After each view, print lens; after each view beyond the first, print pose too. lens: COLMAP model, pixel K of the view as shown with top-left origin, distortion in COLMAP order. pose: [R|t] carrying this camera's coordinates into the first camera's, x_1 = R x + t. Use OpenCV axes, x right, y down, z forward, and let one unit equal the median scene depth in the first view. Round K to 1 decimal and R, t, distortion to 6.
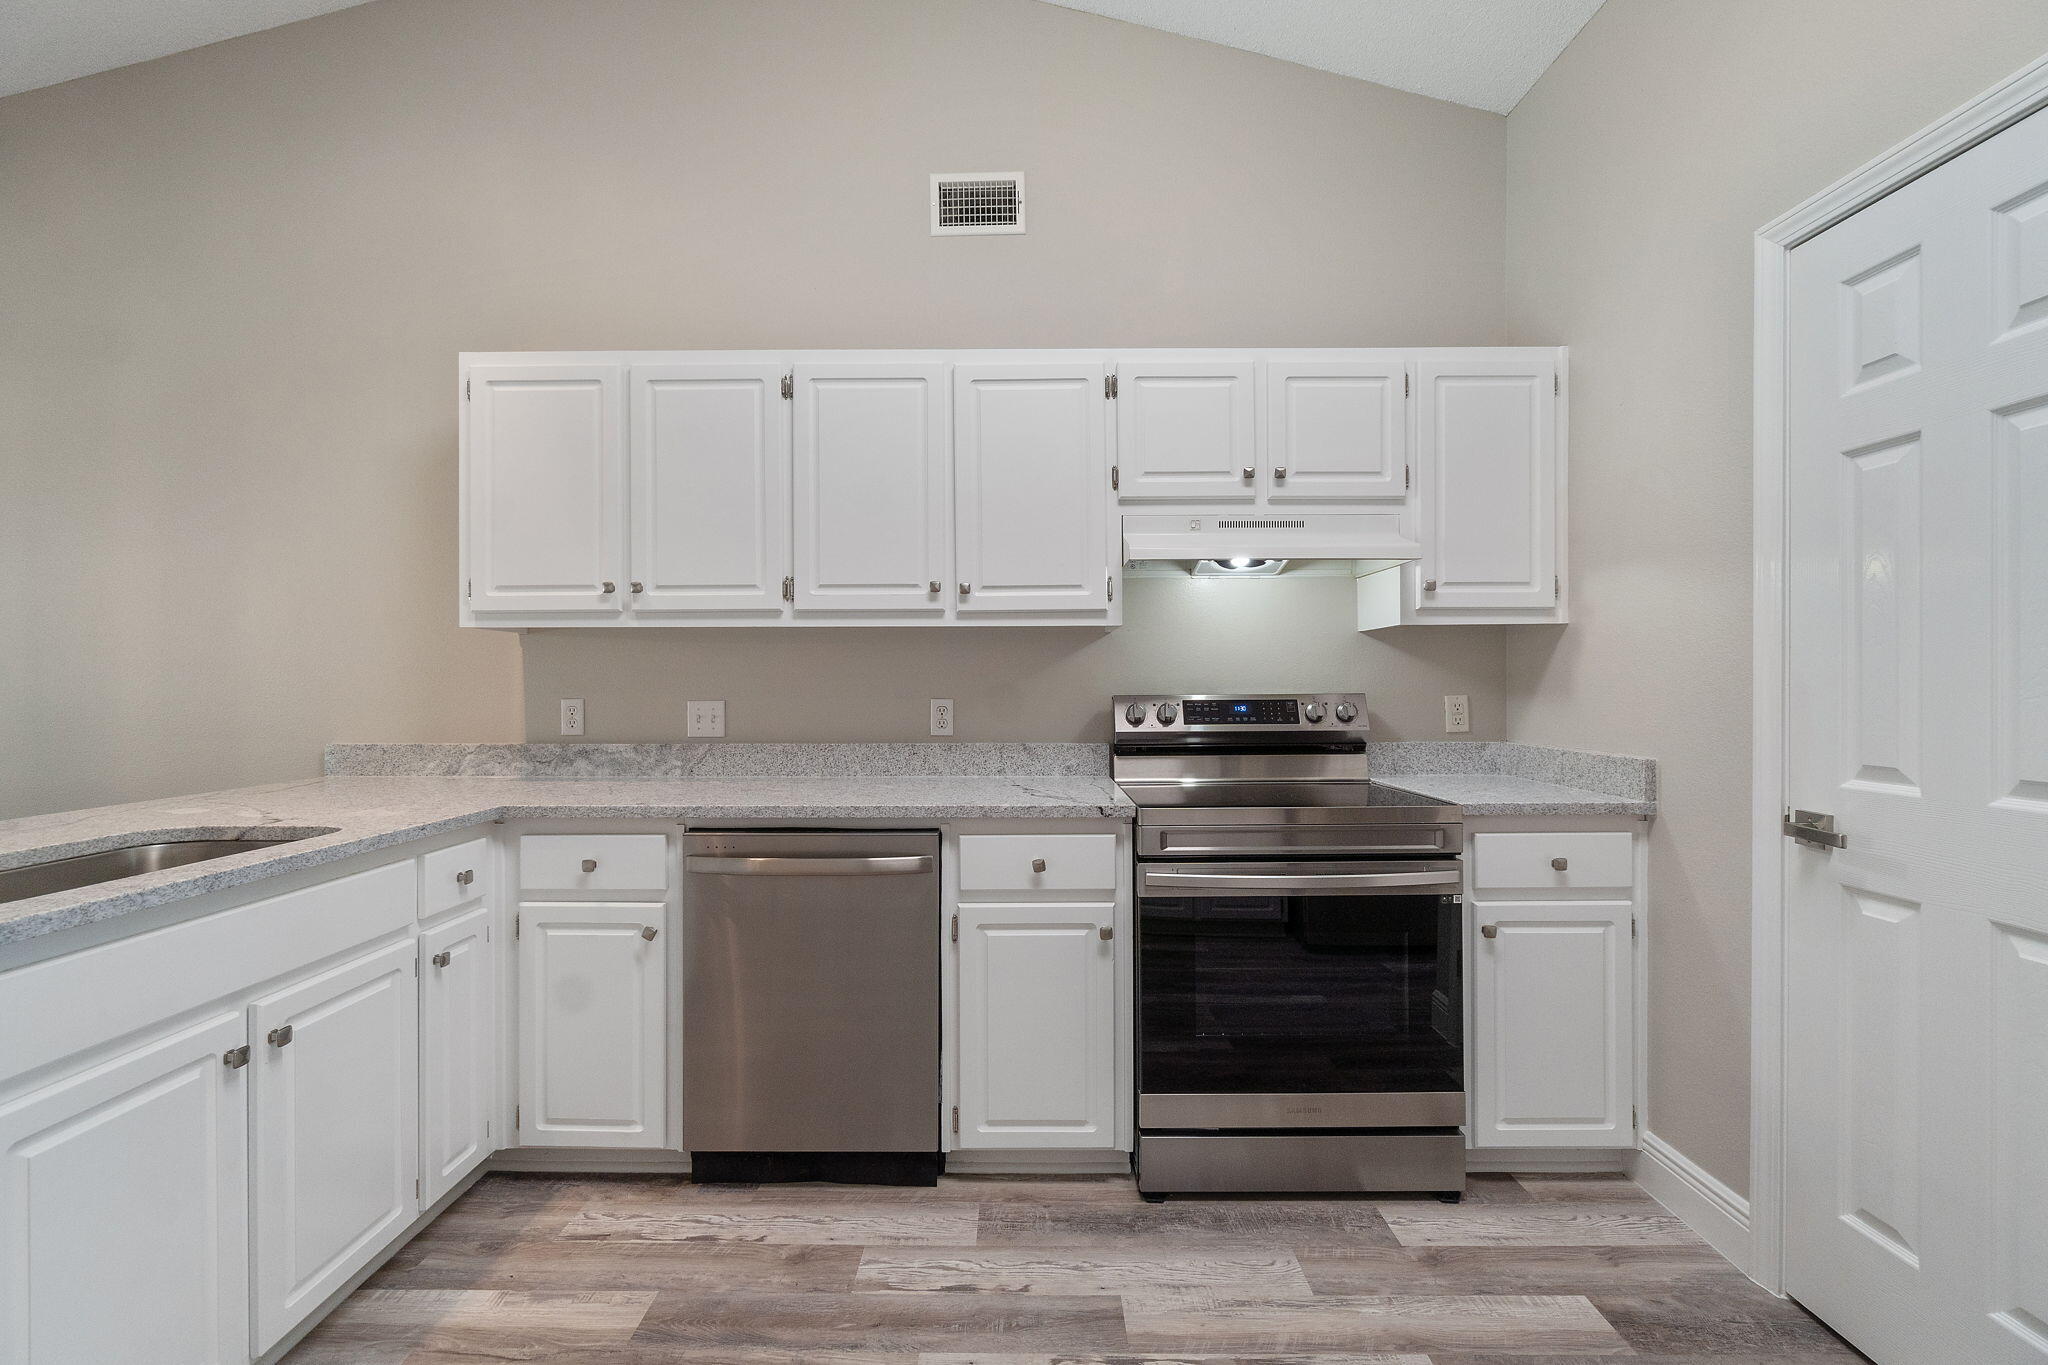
lens RADIAL K [[874.7, 0, 1023.6], [0, 874.7, 681.8], [0, 0, 1]] dist [-0.001423, -0.003055]
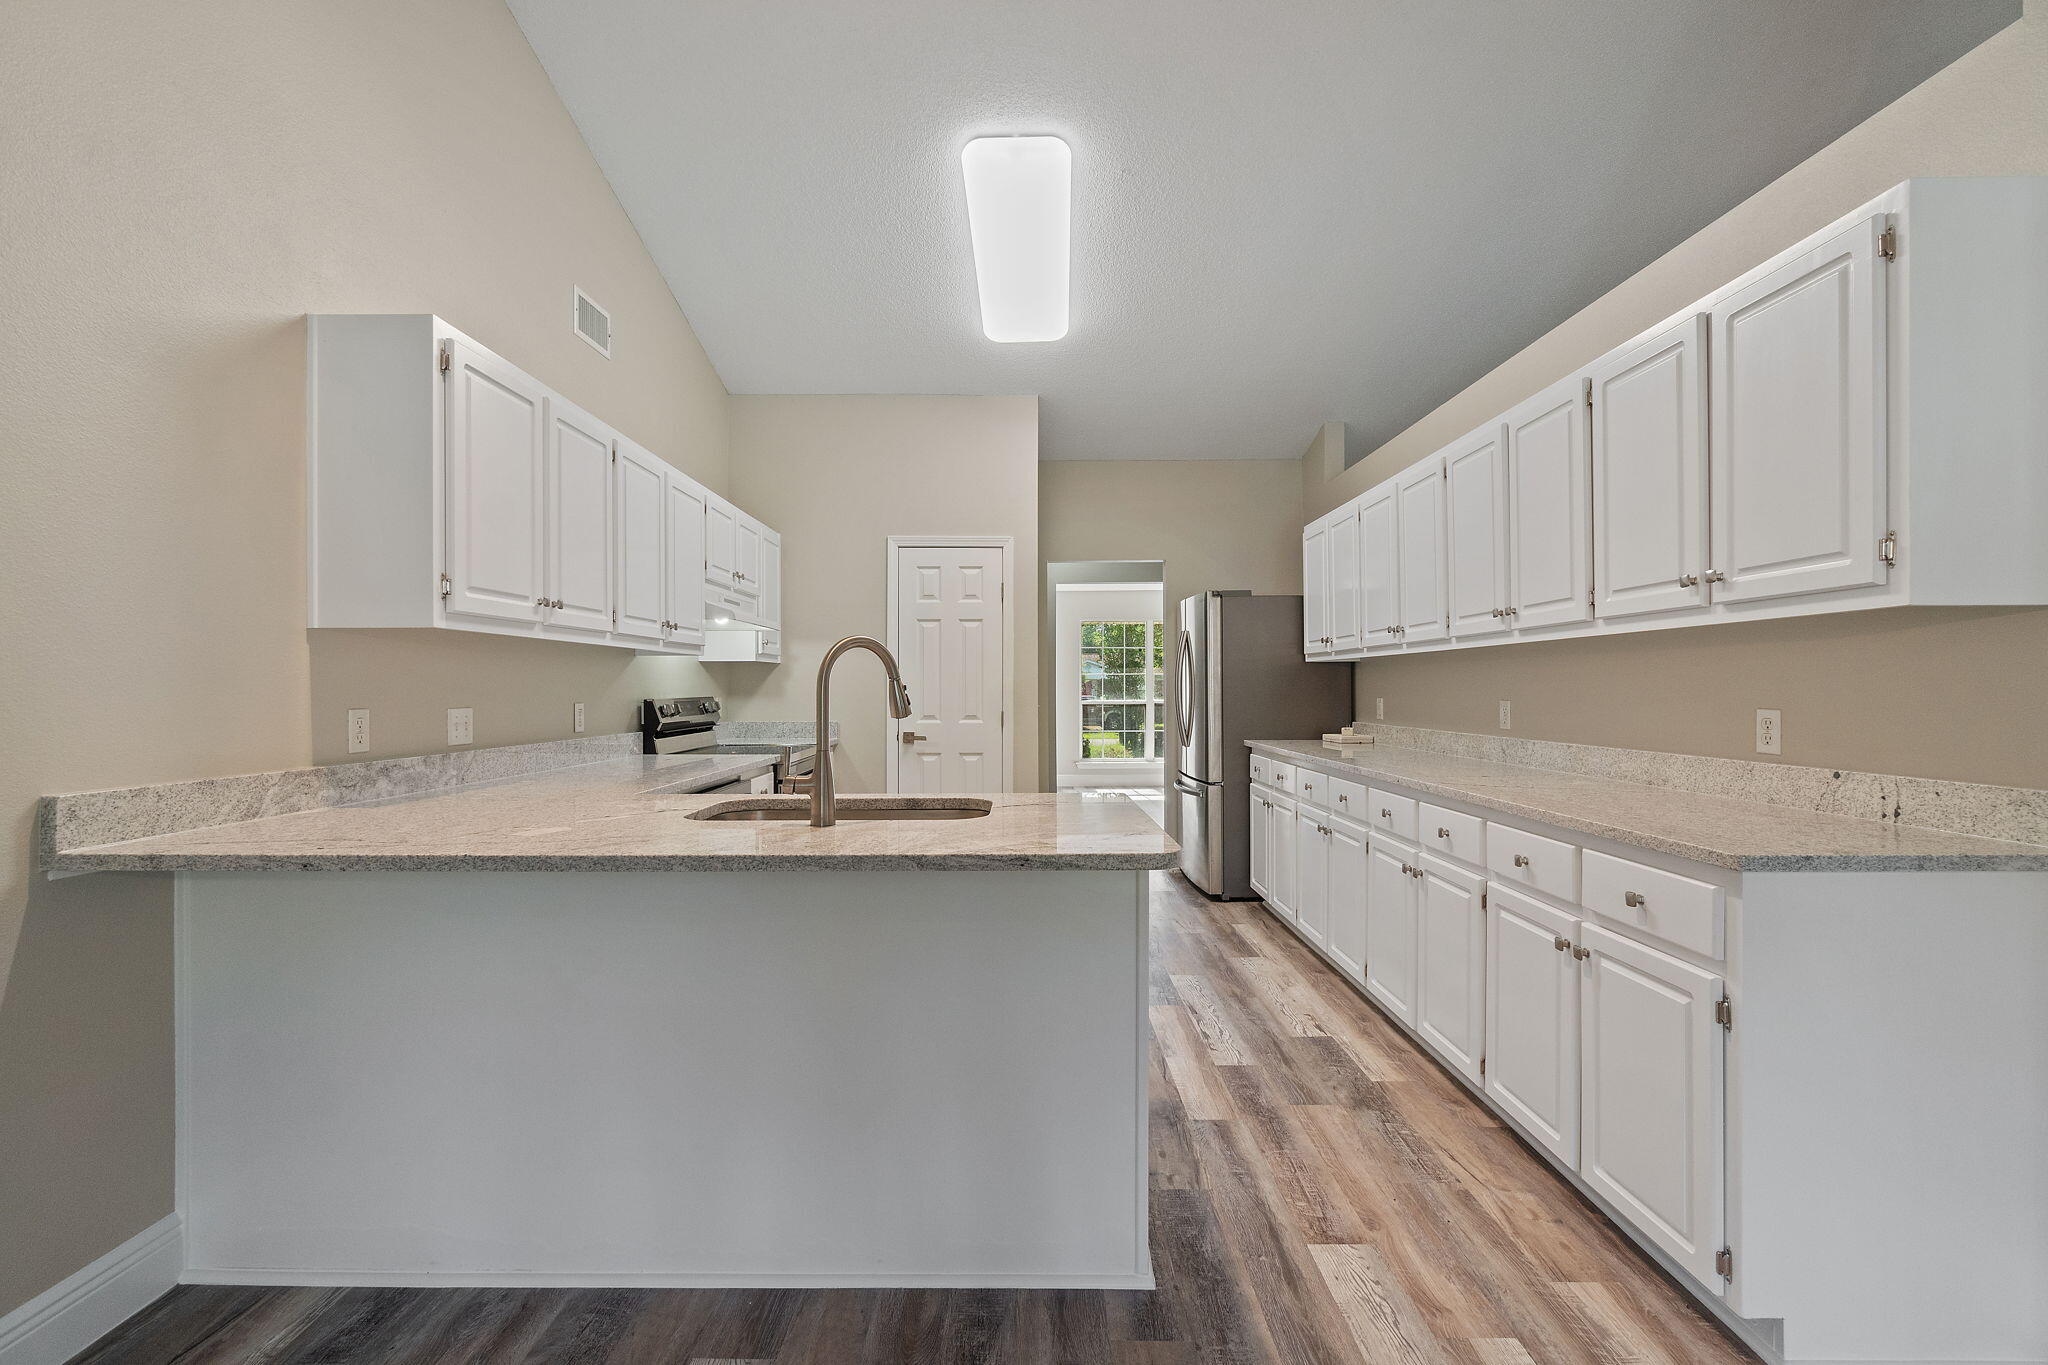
lens RADIAL K [[882.5, 0, 1018.0], [0, 882.5, 688.0], [0, 0, 1]] dist [-0.002465, 0.000265]
pose [[-0.000152, 0.003188, 0.999995, -1.571861], [-0.001882, 0.999993, -0.003188, 0.000911], [-0.999998, -0.001883, -0.000146, 0.421366]]
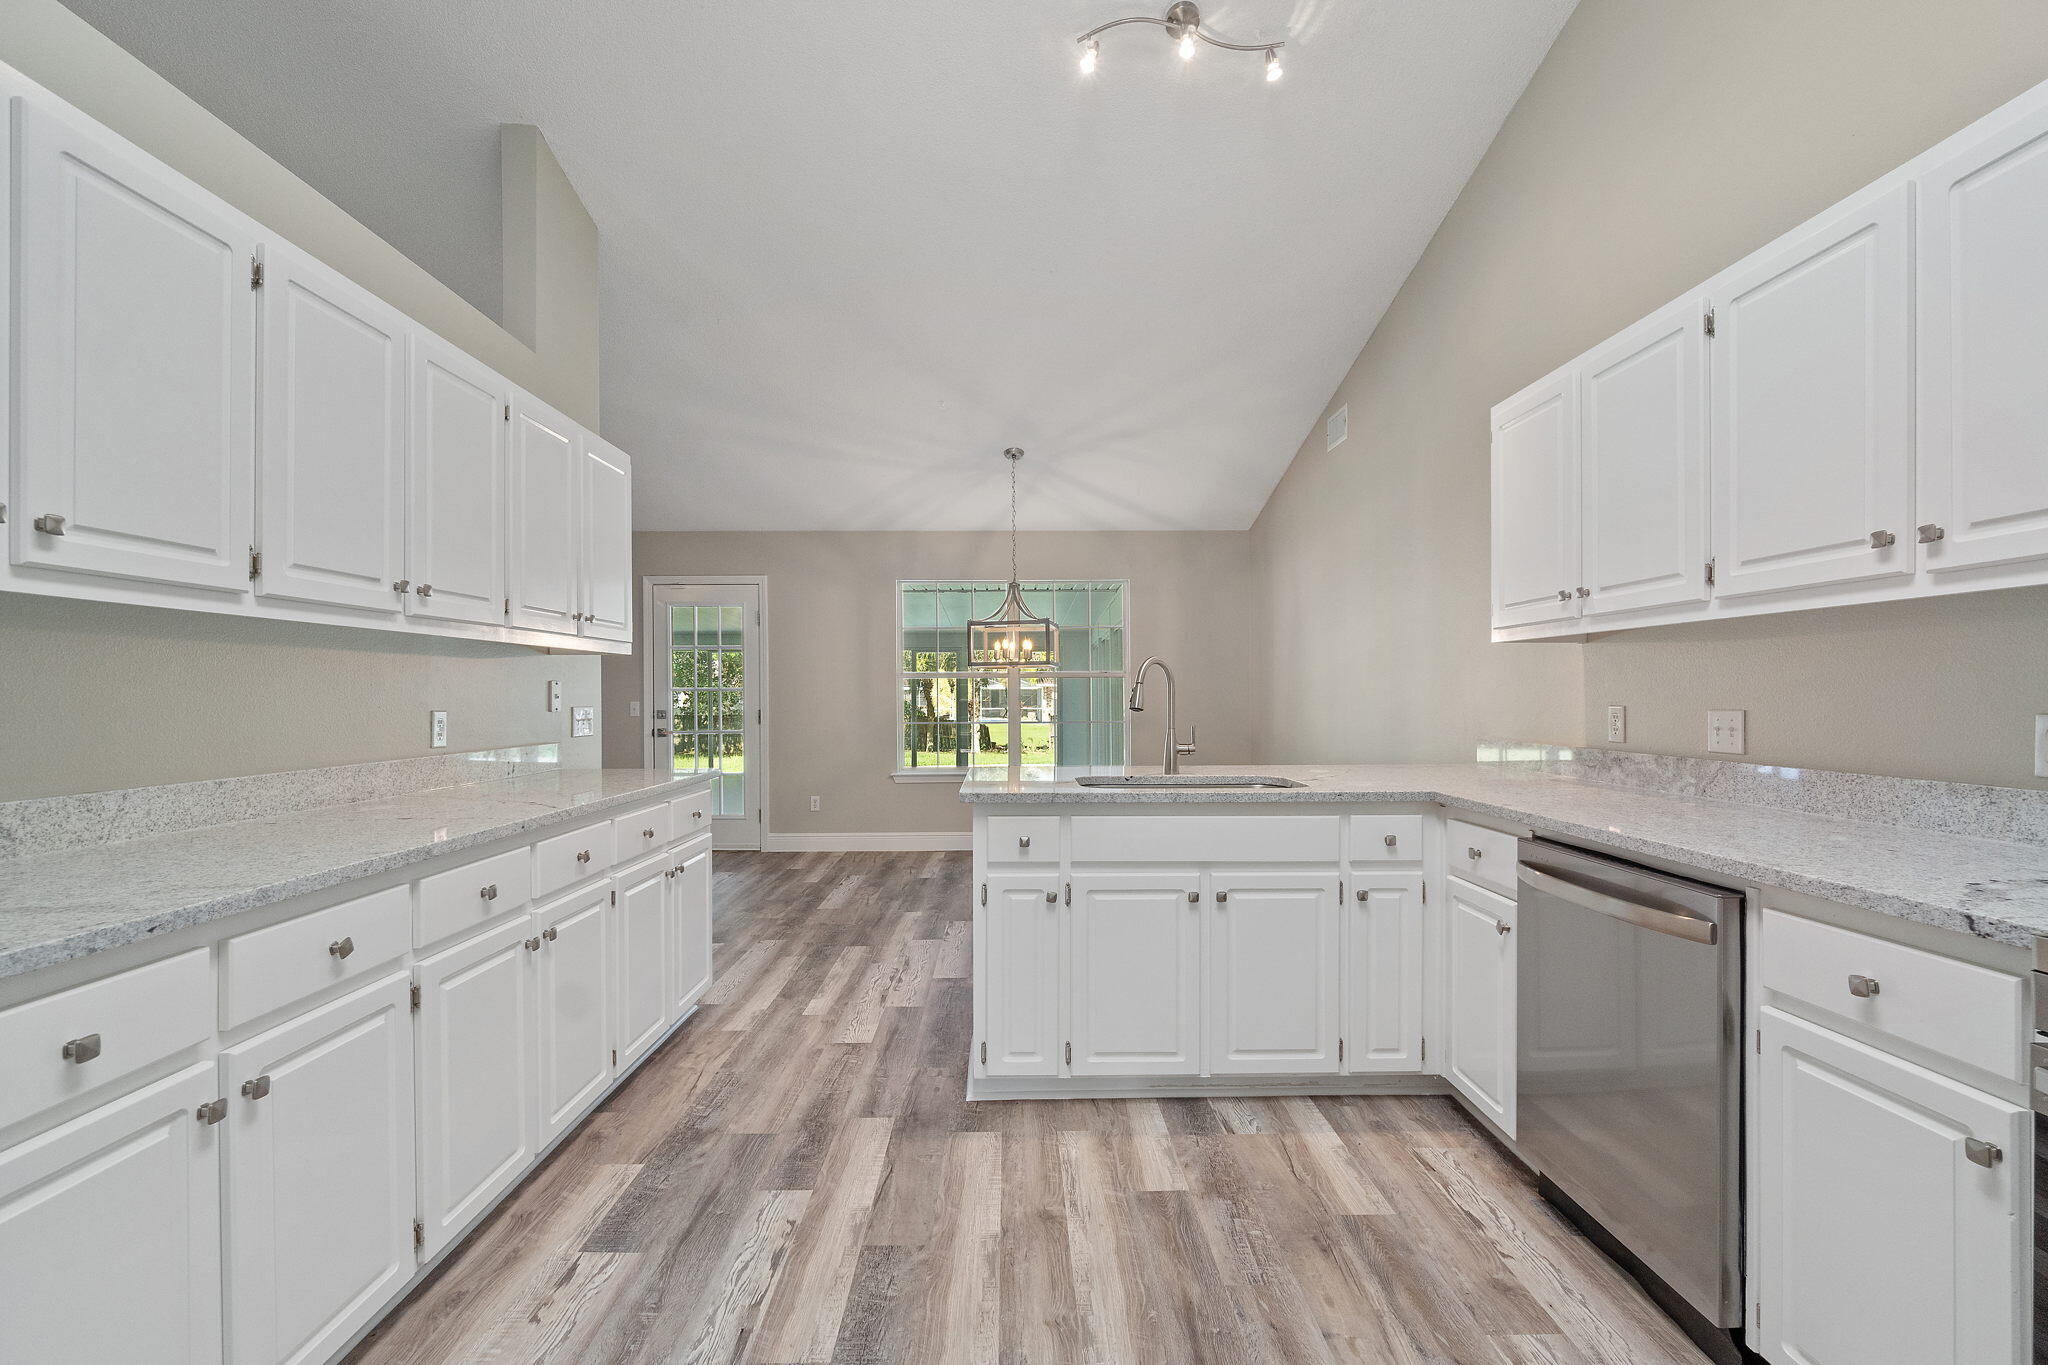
lens RADIAL K [[882.5, 0, 1018.0], [0, 882.5, 688.0], [0, 0, 1]] dist [-0.002465, 0.000265]
pose [[0.017963, -0.006010, -0.999821, 0.545564], [0.006610, 0.999961, -0.005892, 0.001131], [0.999817, -0.006503, 0.018002, 0.348860]]
